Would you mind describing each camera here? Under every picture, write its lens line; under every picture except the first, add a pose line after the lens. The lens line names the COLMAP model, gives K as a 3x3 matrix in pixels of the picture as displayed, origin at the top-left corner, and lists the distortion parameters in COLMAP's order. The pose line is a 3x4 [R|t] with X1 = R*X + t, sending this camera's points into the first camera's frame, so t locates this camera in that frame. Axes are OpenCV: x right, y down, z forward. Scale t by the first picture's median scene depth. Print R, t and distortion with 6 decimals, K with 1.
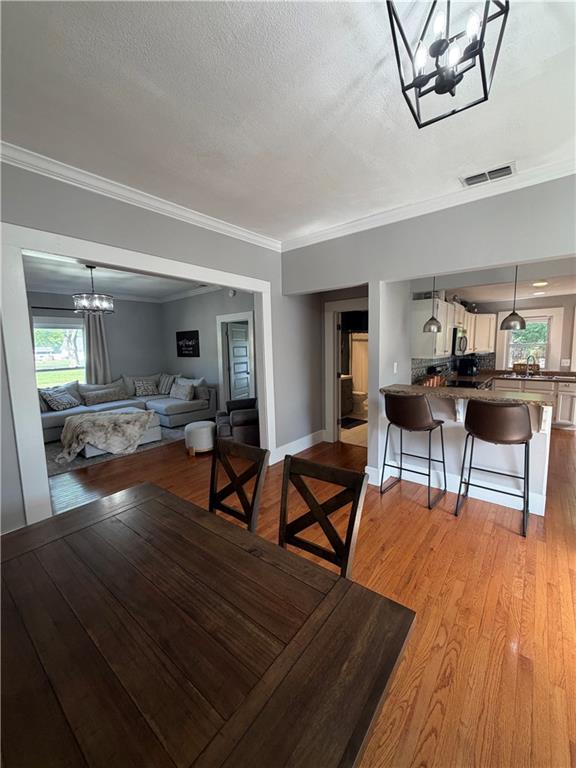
lens RADIAL K [[306.7, 0, 288.3], [0, 306.7, 382.1], [0, 0, 1]] dist [0.001011, 0.000003]
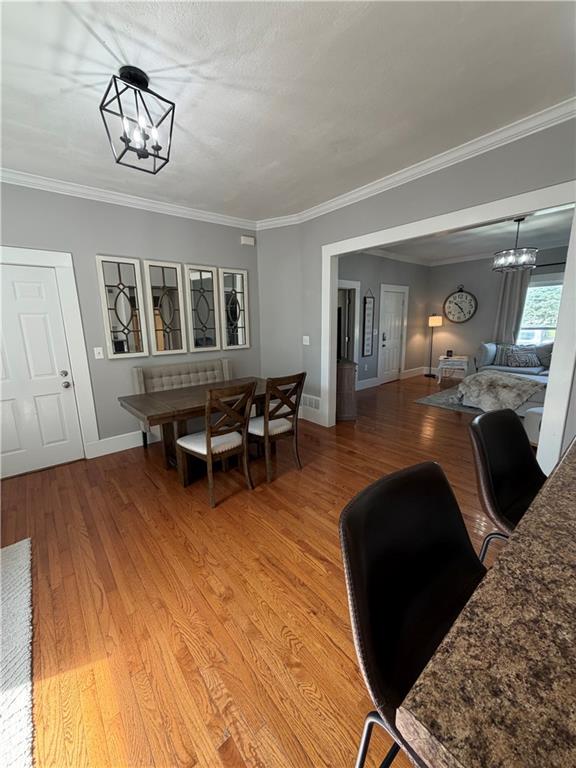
lens RADIAL K [[306.7, 0, 287.5], [0, 306.7, 381.2], [0, 0, 1]] dist [0.001011, 0.000003]
pose [[-0.182968, 0.217941, -0.958658, 0.393337], [-0.089628, 0.967360, 0.237026, -0.037993], [0.979025, 0.129290, -0.157462, 0.382044]]
